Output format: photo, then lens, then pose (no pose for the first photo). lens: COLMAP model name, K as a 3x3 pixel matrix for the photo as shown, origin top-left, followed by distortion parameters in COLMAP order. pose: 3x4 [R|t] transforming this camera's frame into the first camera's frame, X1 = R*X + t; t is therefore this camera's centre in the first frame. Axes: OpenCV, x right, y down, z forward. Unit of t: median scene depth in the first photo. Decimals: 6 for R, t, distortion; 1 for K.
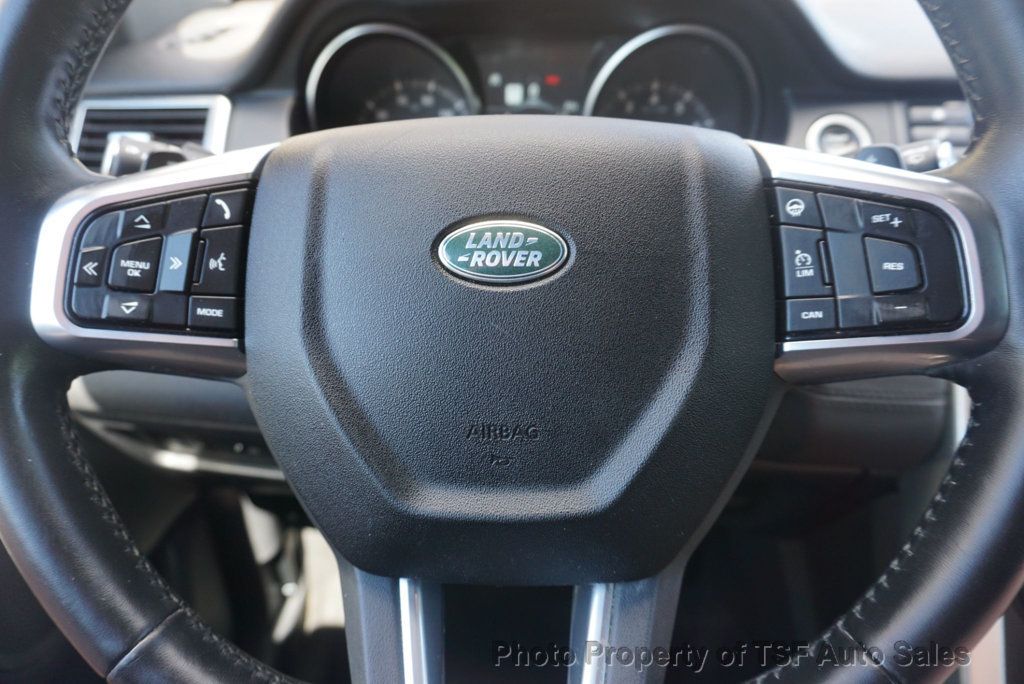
lens RADIAL K [[725.3, 0, 512.0], [0, 725.3, 342.0], [0, 0, 1]] dist [0.002799, 0.000274]
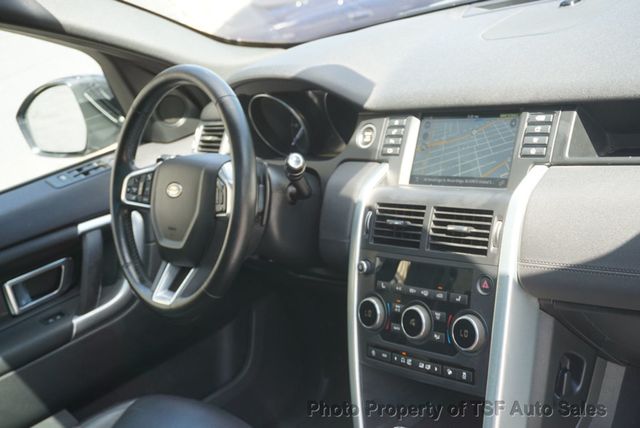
lens RADIAL K [[885.2, 0, 319.7], [0, 885.2, 195.5], [0, 0, 1]] dist [-0.005830, -0.007811]
pose [[0.683168, 0.053627, -0.728290, 4.654734], [-0.062411, 0.997939, 0.014937, -0.229942], [0.727590, 0.035249, 0.685106, -2.151364]]
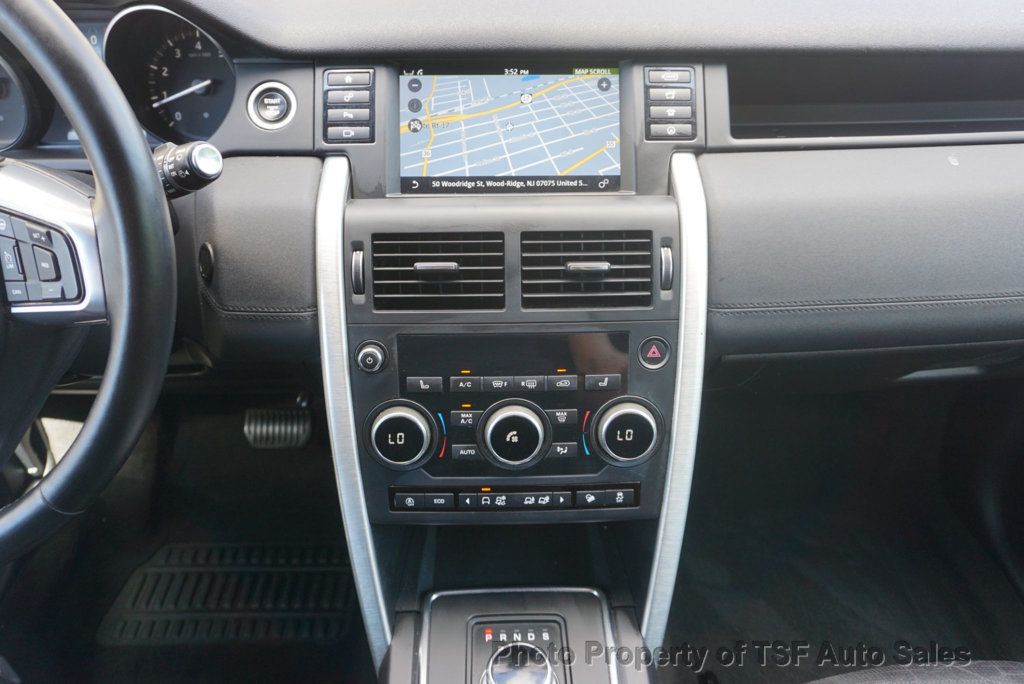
lens RADIAL K [[762.8, 0, 512.0], [0, 762.8, 342.0], [0, 0, 1]] dist [-0.032146, 0.009426]
pose [[0.997100, -0.014431, 0.074723, 1.403219], [-0.000003, 0.981852, 0.189651, -0.249431], [-0.076104, -0.189101, 0.979004, -0.777062]]
